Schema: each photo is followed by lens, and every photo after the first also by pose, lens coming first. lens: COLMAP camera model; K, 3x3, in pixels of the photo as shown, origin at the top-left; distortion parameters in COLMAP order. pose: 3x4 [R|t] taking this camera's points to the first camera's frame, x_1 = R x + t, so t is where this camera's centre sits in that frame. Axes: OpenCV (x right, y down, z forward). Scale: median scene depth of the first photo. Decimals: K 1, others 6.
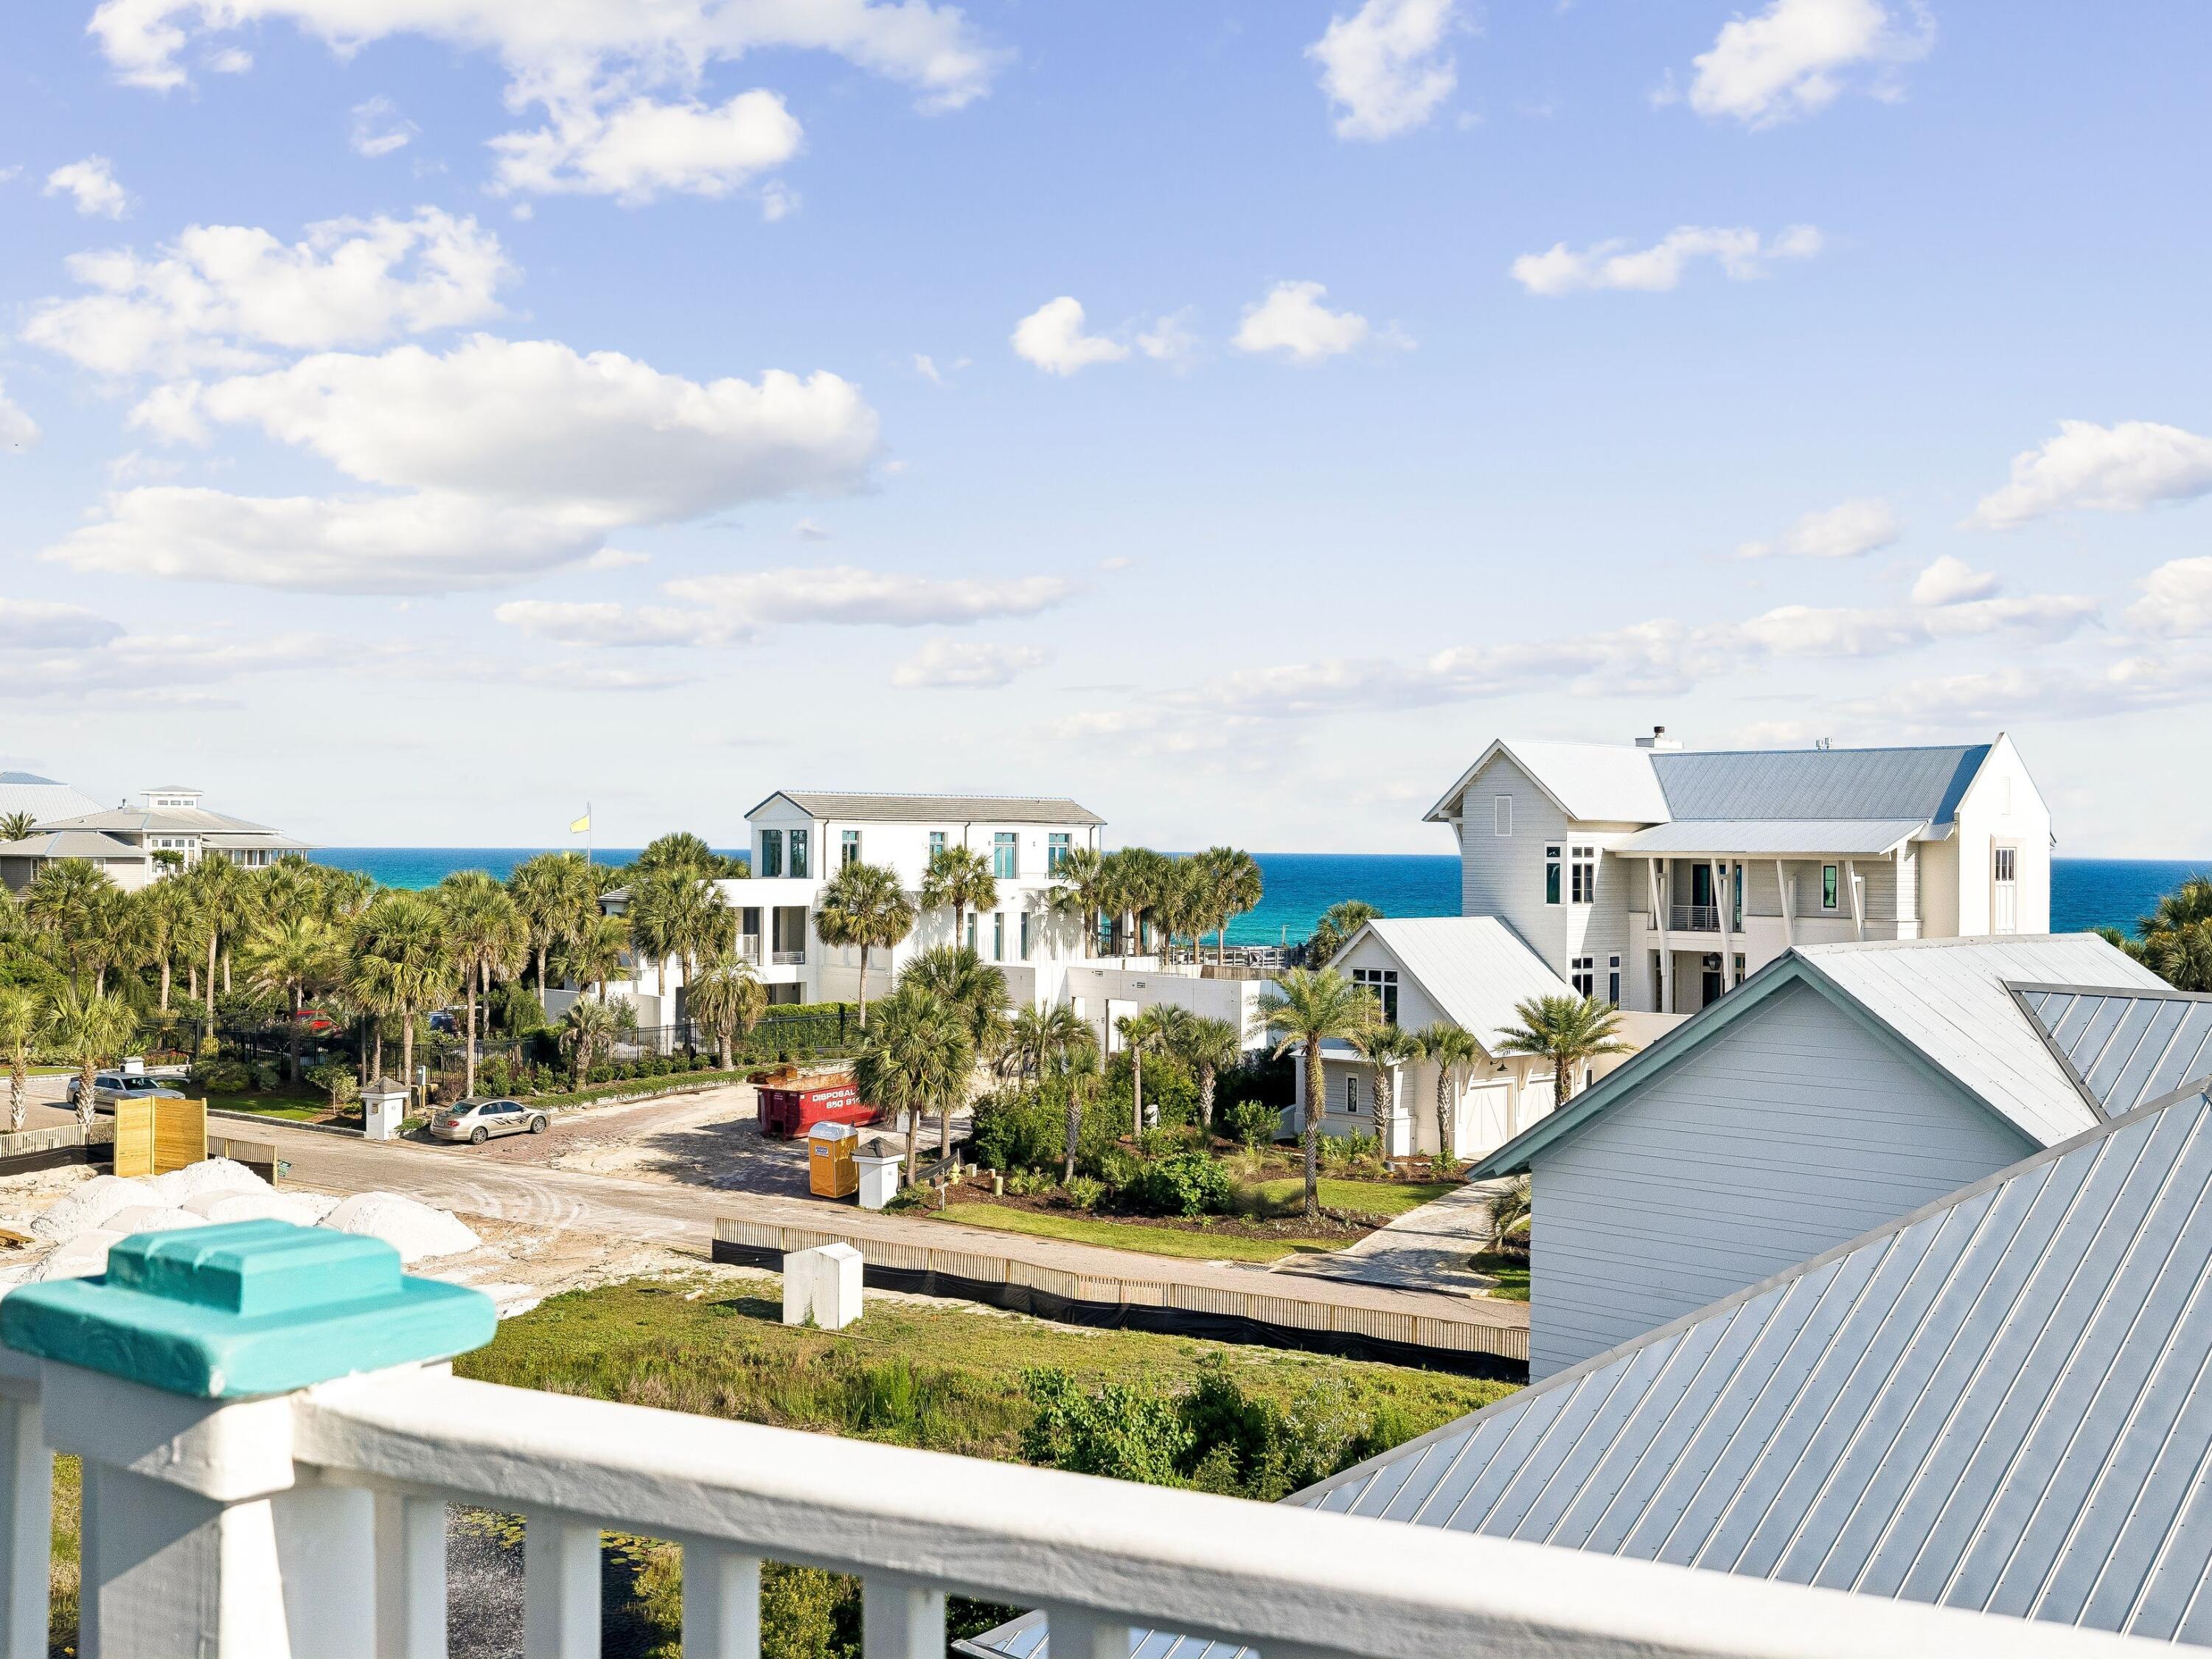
lens RADIAL K [[2387.7, 0, 1106.0], [0, 2387.7, 829.5], [0, 0, 1]] dist [-0.003104, 0.023981]
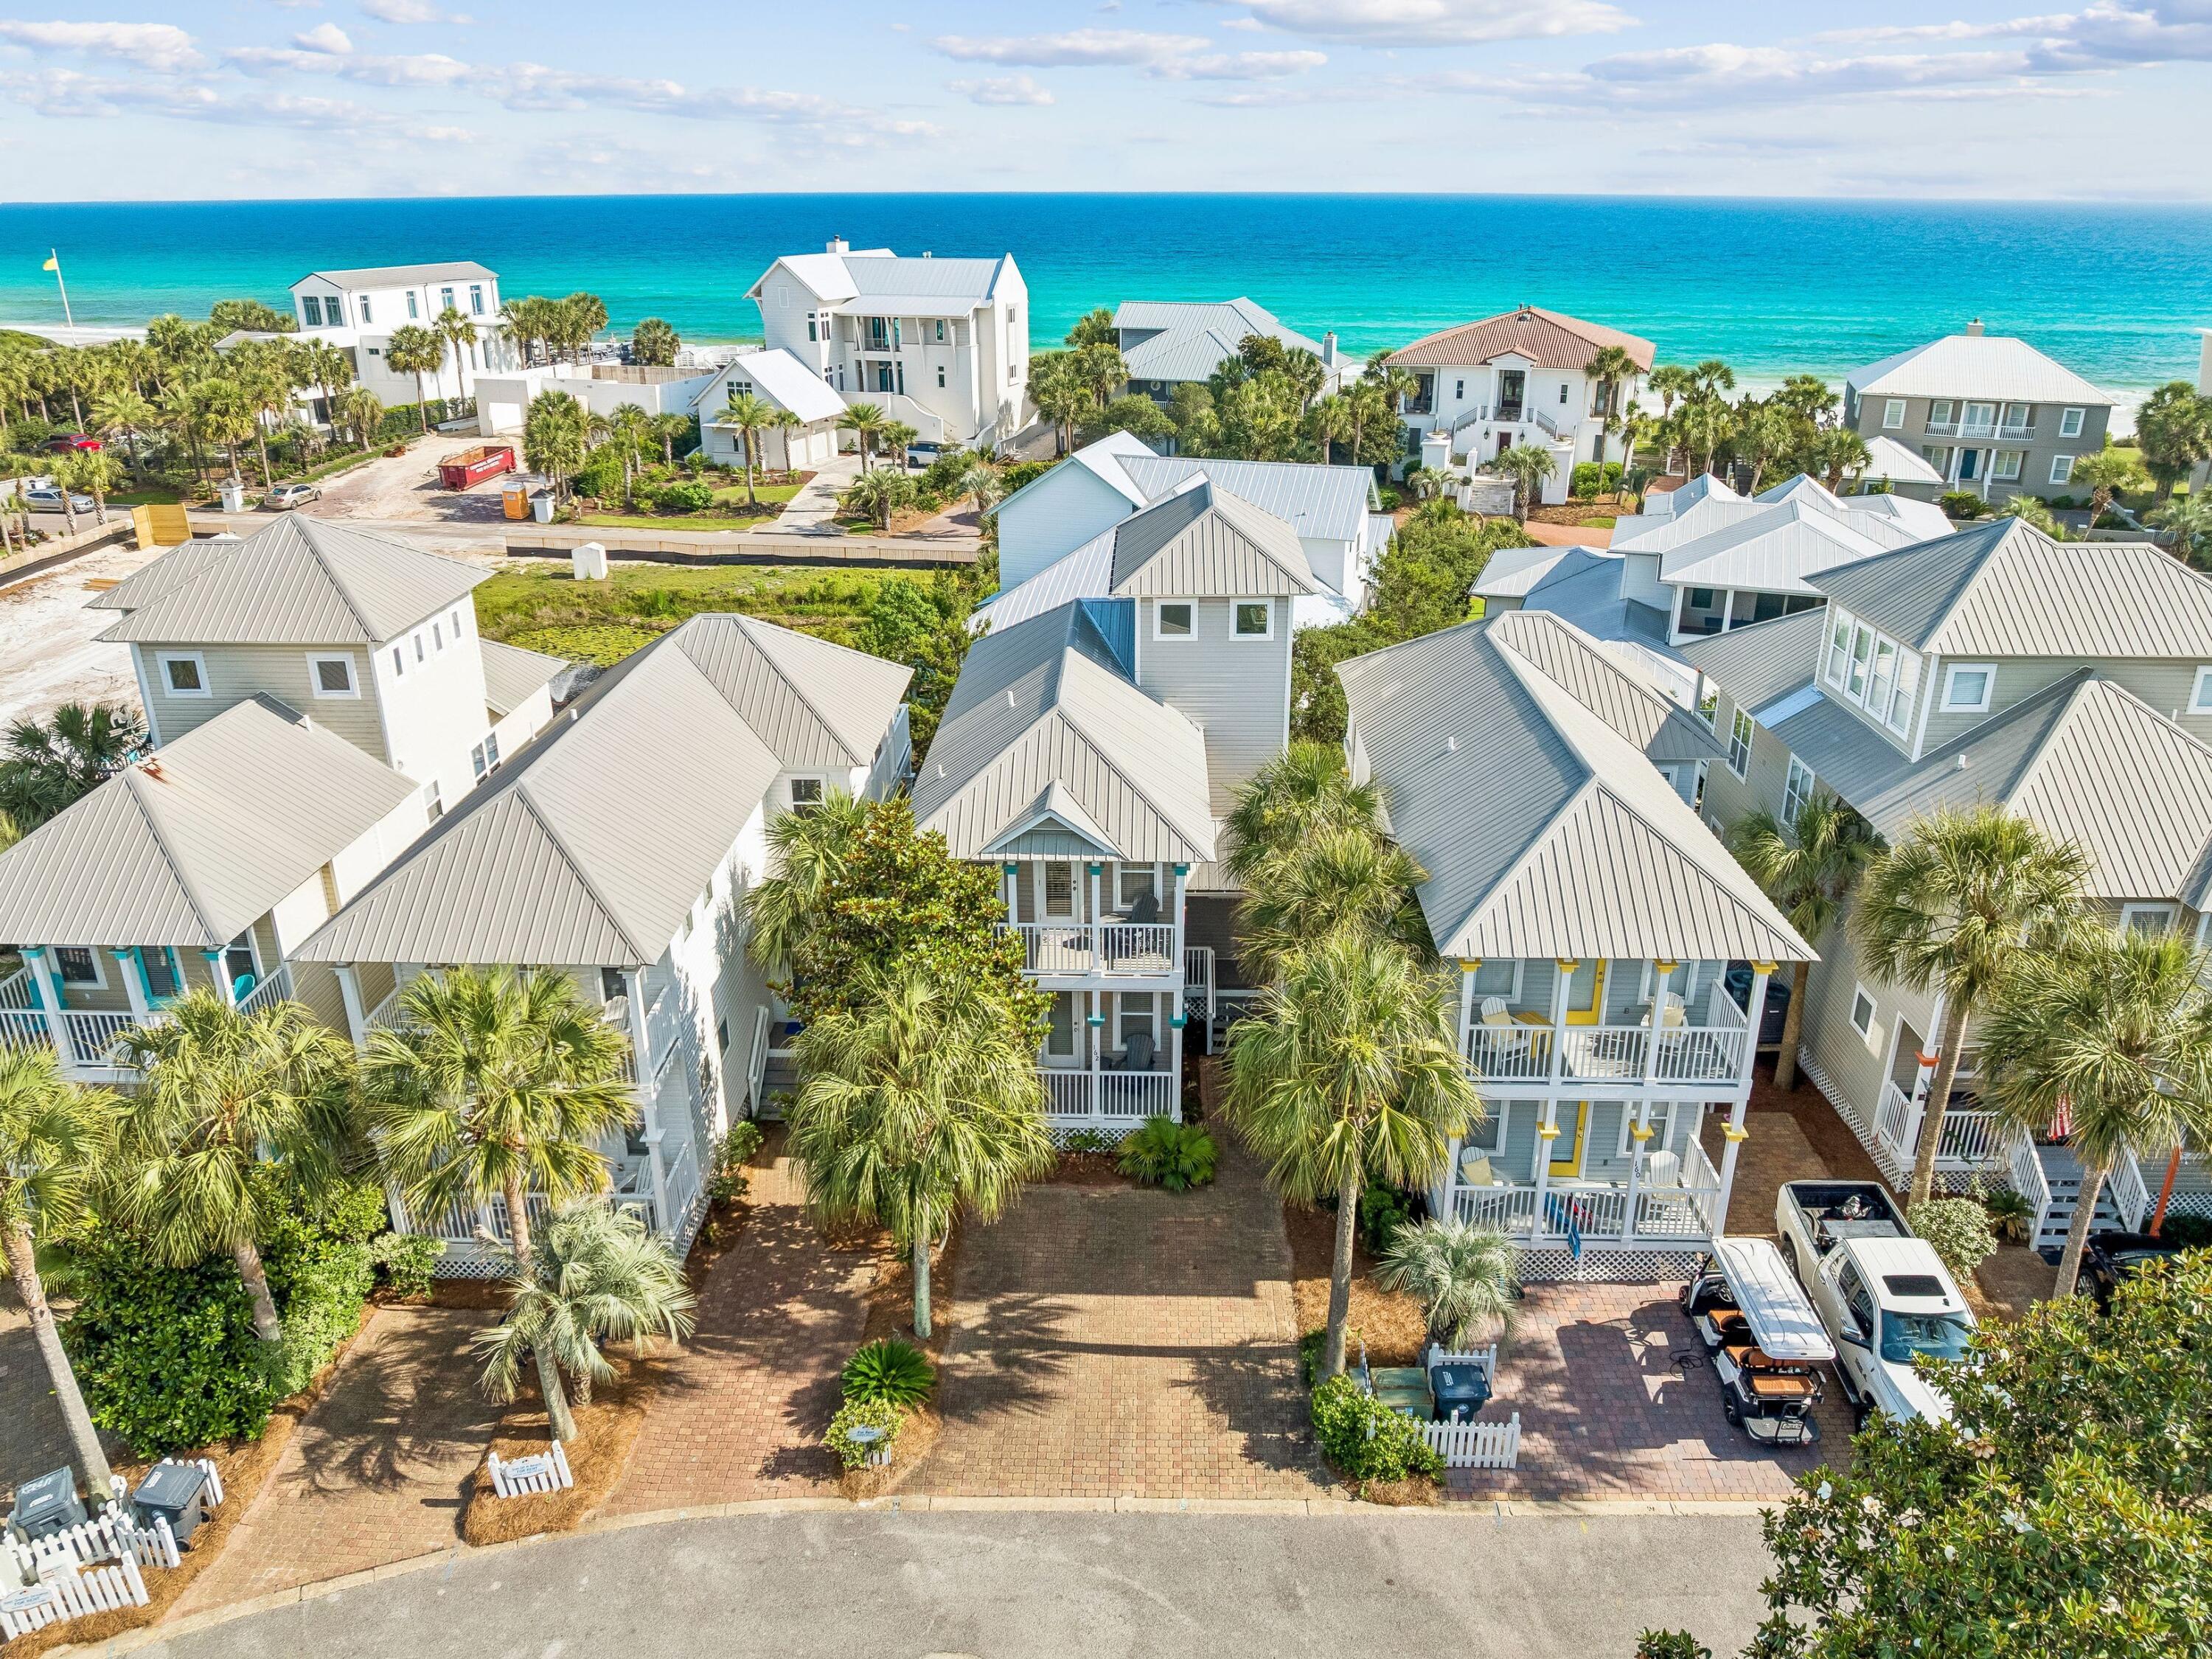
lens RADIAL K [[1532.5, 0, 1106.0], [0, 1532.5, 829.5], [0, 0, 1]] dist [-0.035162, 0.003678]
pose [[0.883946, -0.188219, 0.428034, -0.244659], [0.002717, 0.917458, 0.397822, -0.110085], [-0.467581, -0.350491, 0.811495, -0.368611]]
